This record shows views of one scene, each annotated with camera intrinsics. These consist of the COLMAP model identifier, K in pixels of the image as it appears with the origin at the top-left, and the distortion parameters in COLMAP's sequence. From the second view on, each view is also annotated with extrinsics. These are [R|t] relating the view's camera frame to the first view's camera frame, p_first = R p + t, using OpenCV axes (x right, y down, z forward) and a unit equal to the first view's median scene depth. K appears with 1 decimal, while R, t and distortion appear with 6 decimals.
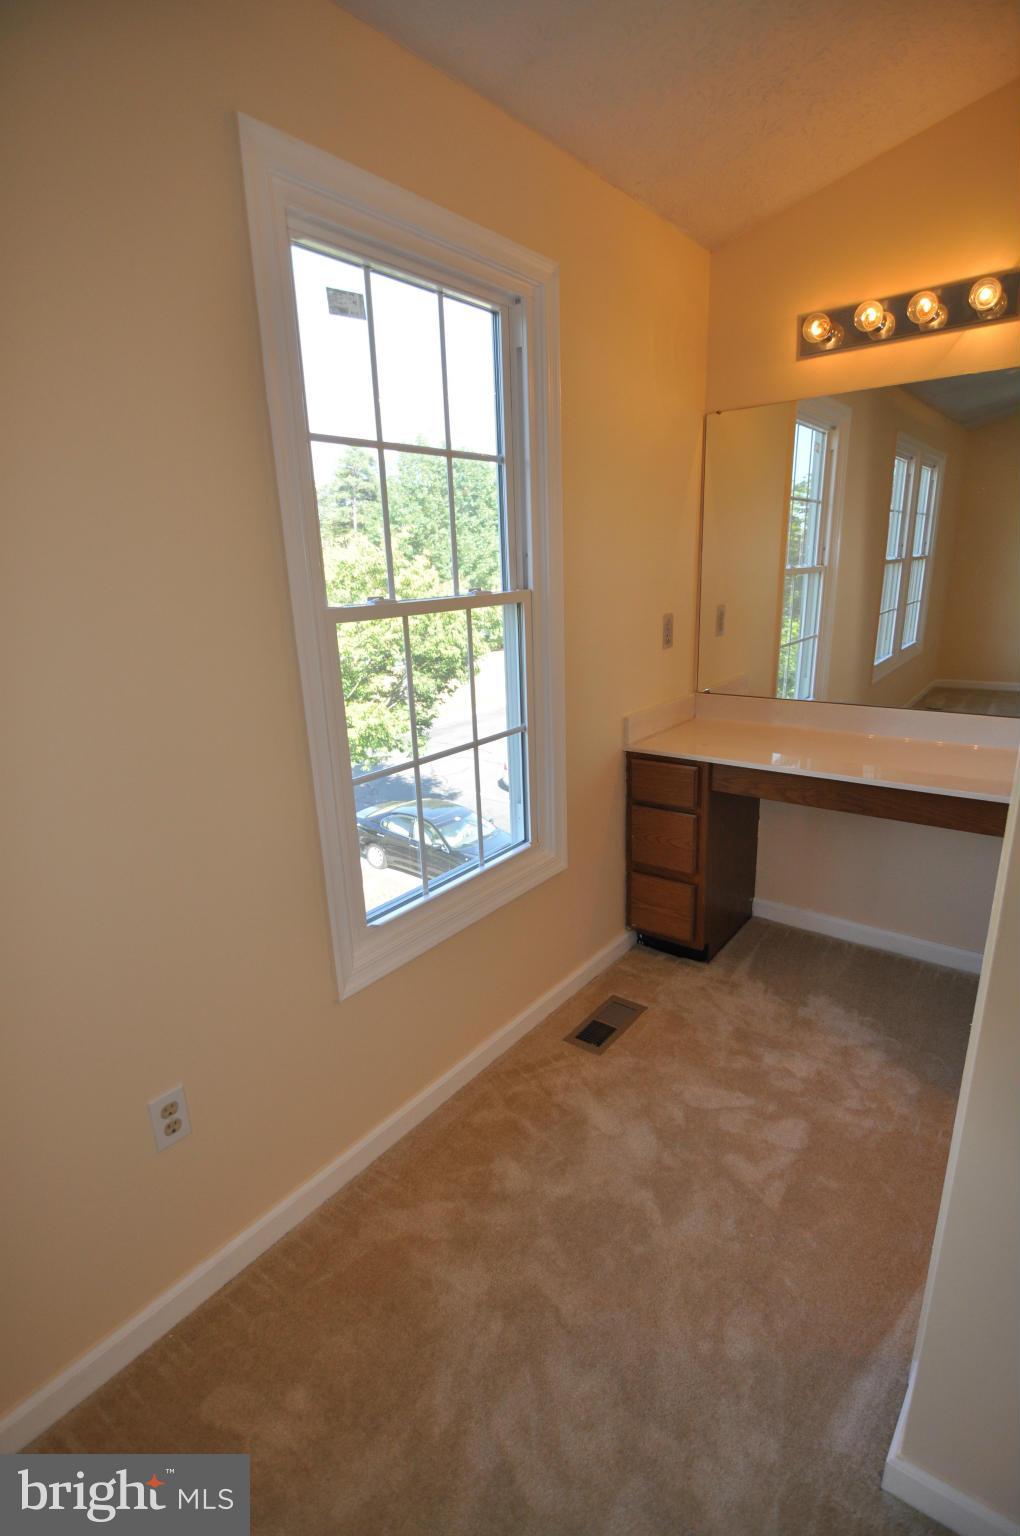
lens RADIAL K [[770.6, 0, 542.8], [0, 770.6, 770.9], [0, 0, 1]] dist [0.031686, -0.000498]
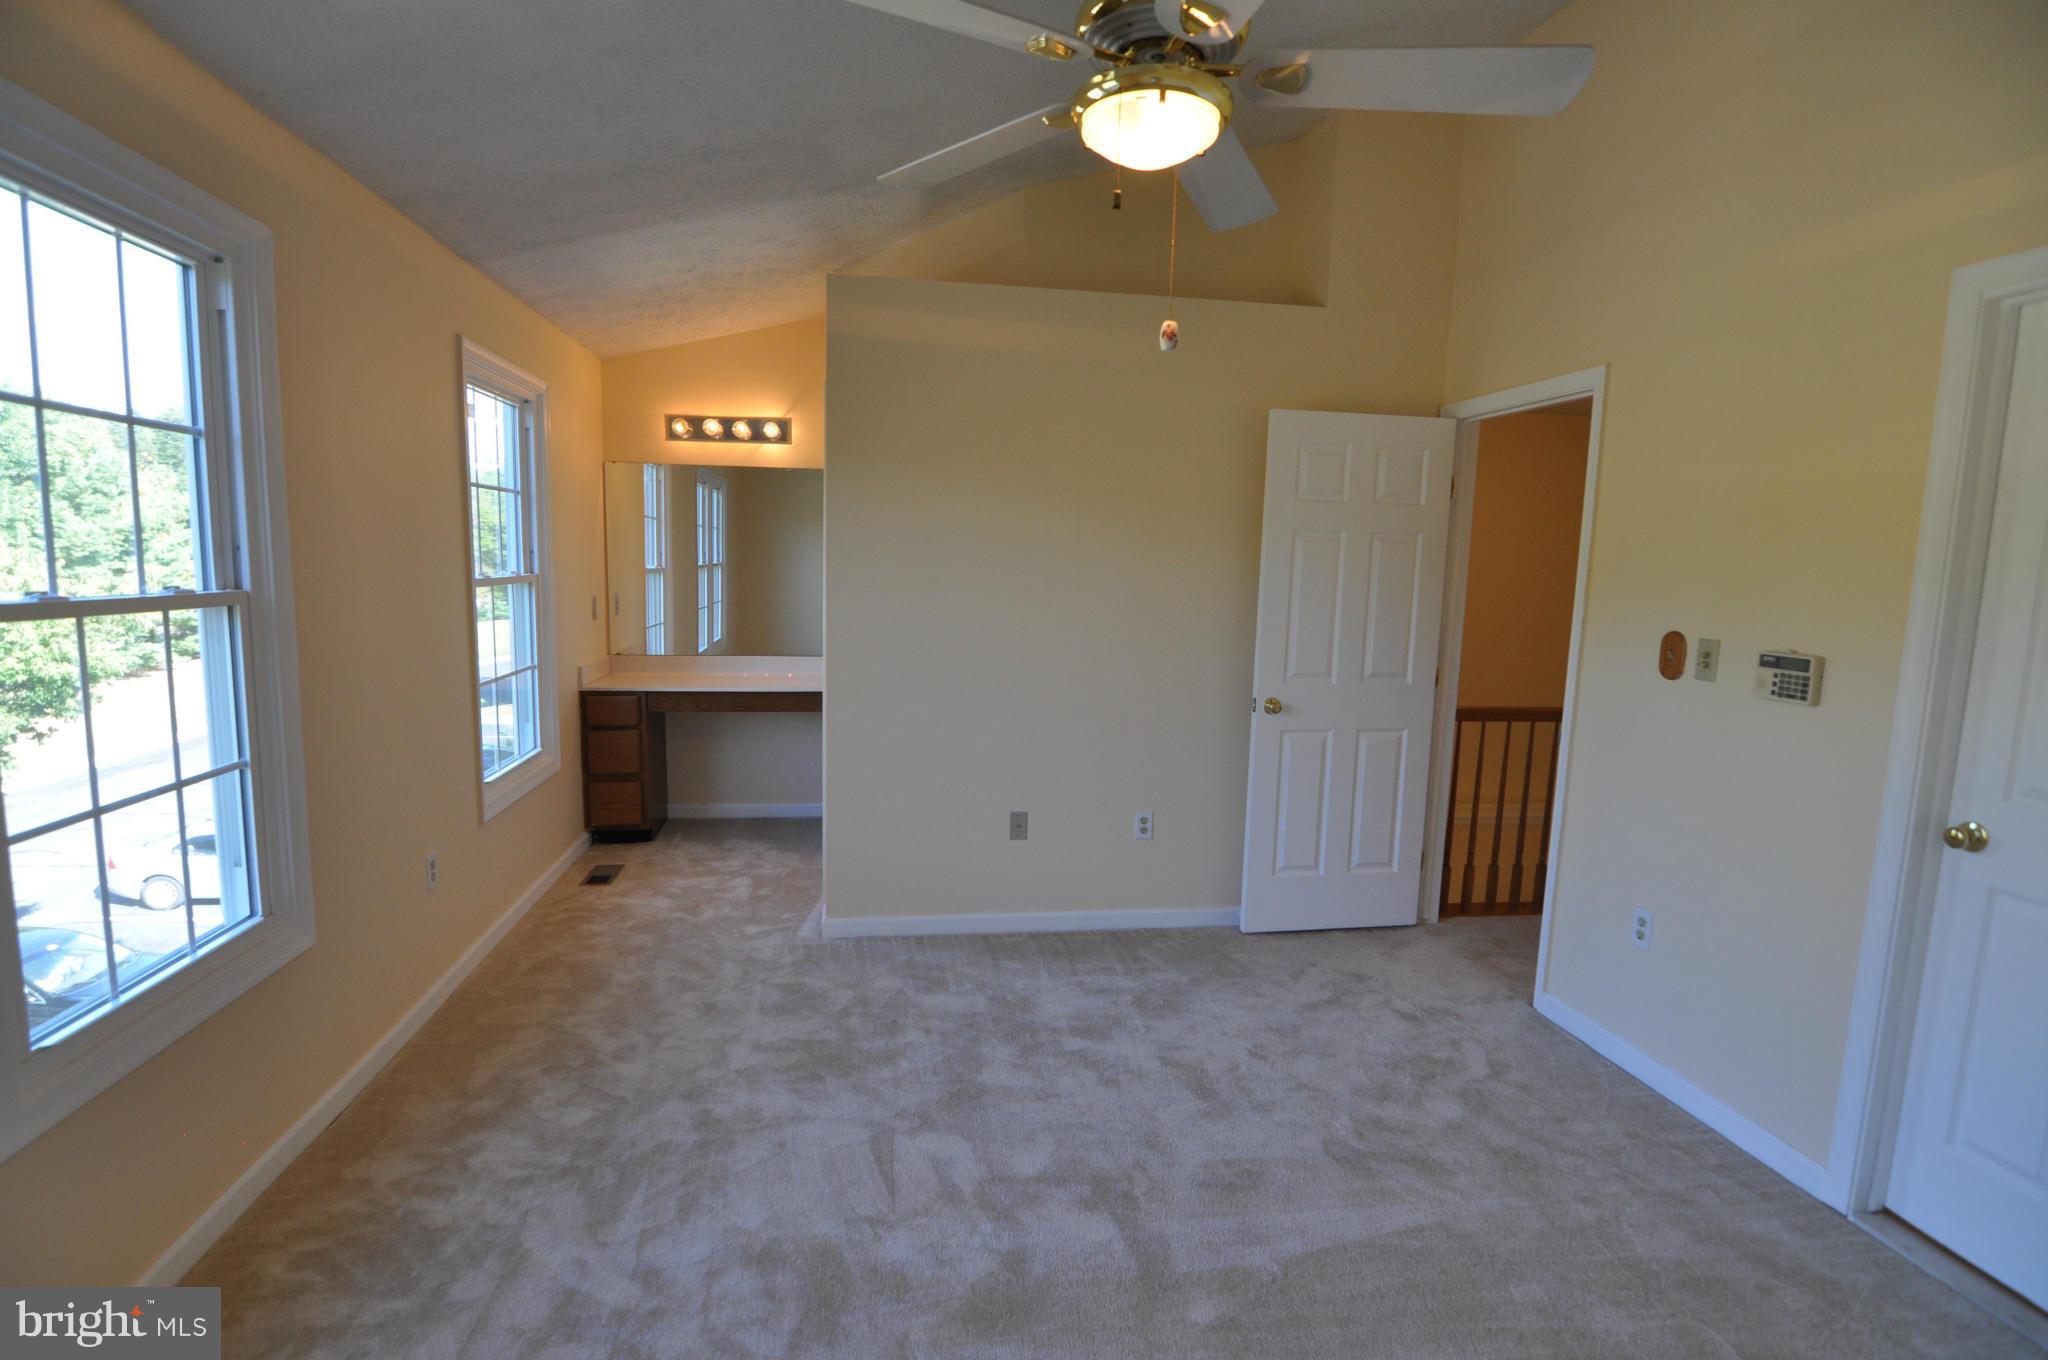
lens RADIAL K [[997.6, 0, 997.2], [0, 997.6, 681.4], [0, 0, 1]] dist [0.030415, 0.001028]
pose [[0.720727, -0.044338, 0.691800, -0.529093], [0.149837, 0.984326, -0.093016, 0.208437], [-0.676832, 0.170697, 0.716073, -0.706738]]
